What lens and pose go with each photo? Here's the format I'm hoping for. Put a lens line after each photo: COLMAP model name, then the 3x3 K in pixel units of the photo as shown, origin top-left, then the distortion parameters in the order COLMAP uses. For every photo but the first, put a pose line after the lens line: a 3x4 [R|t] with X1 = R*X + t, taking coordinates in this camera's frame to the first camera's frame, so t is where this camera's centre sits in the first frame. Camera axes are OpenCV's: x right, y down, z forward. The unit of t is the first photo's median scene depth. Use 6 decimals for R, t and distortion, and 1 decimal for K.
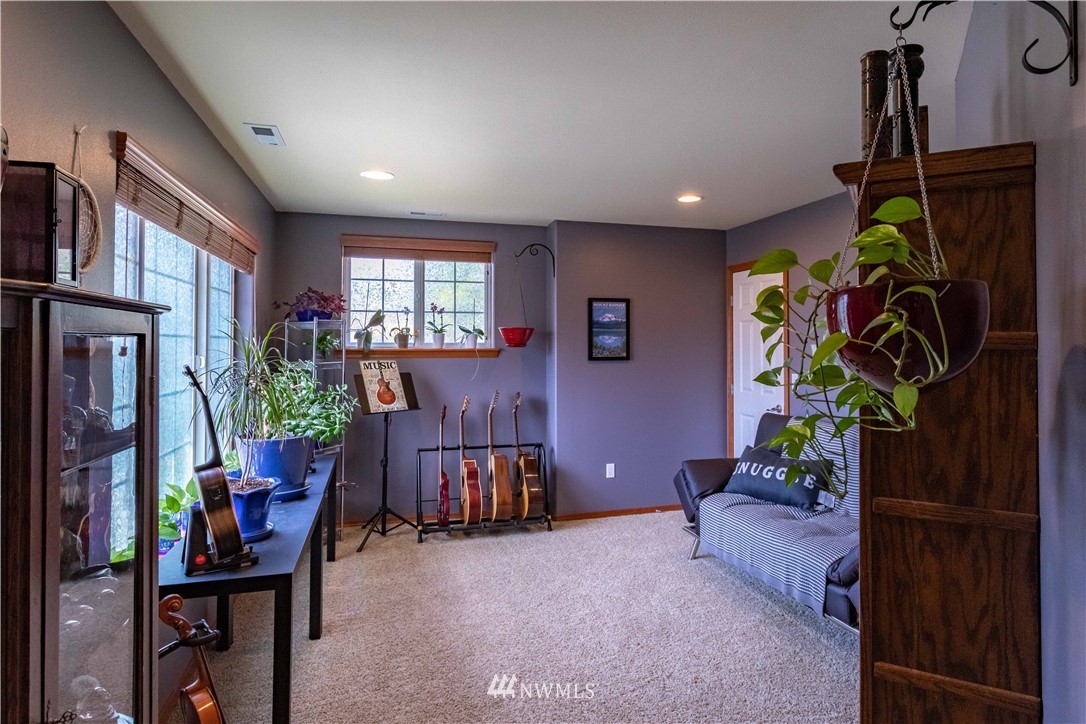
lens RADIAL K [[587.4, 0, 545.2], [0, 587.4, 339.0], [0, 0, 1]] dist [-0.004203, -0.000136]
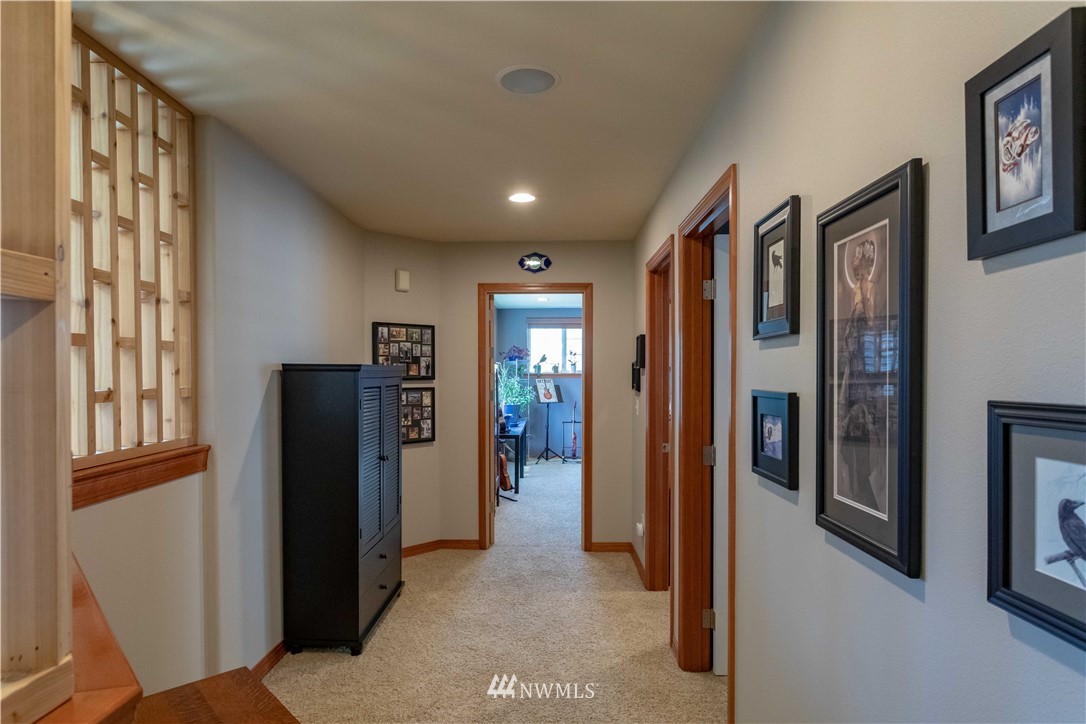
lens RADIAL K [[587.4, 0, 542.9], [0, 587.4, 369.7], [0, 0, 1]] dist [-0.004203, -0.000136]
pose [[0.959552, -0.007275, -0.281438, 0.303300], [0.006960, 0.999974, -0.002120, 0.008288], [0.281446, 0.000075, 0.959577, -1.016298]]
